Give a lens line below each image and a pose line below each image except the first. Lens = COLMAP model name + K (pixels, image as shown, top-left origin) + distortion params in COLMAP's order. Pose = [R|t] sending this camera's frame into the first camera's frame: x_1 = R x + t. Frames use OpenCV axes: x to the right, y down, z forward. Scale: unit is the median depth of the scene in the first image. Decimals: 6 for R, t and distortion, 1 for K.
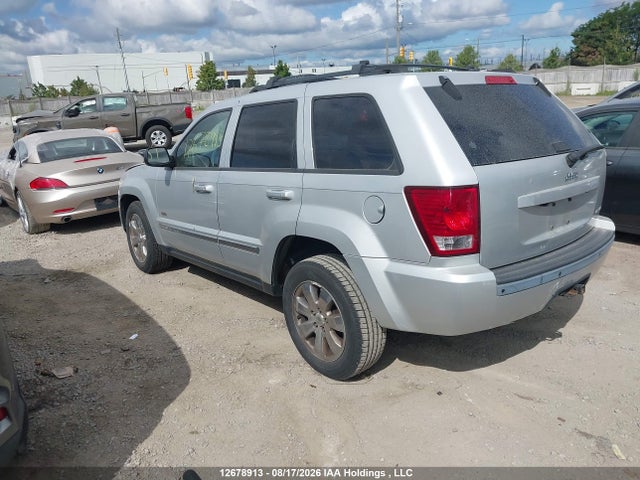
lens RADIAL K [[534.2, 0, 320.0], [0, 534.2, 240.0], [0, 0, 1]] dist [0.009012, -0.007566]
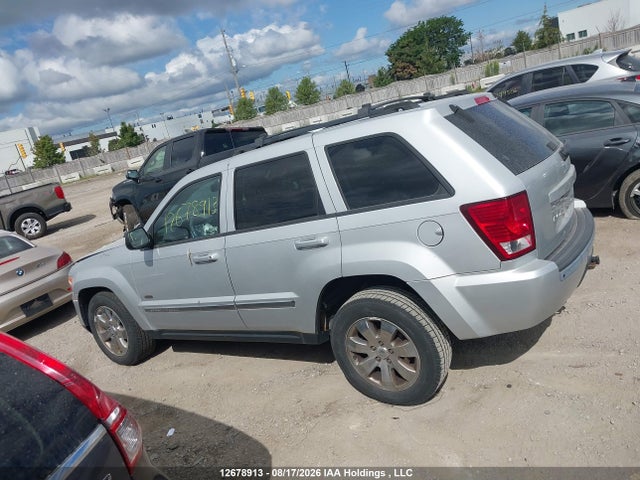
lens RADIAL K [[534.2, 0, 320.0], [0, 534.2, 240.0], [0, 0, 1]] dist [0.009012, -0.007566]
pose [[0.937721, -0.231377, 0.259121, -0.227303], [0.248784, 0.967887, -0.036059, -0.036107], [-0.242457, 0.098279, 0.965172, 0.013712]]
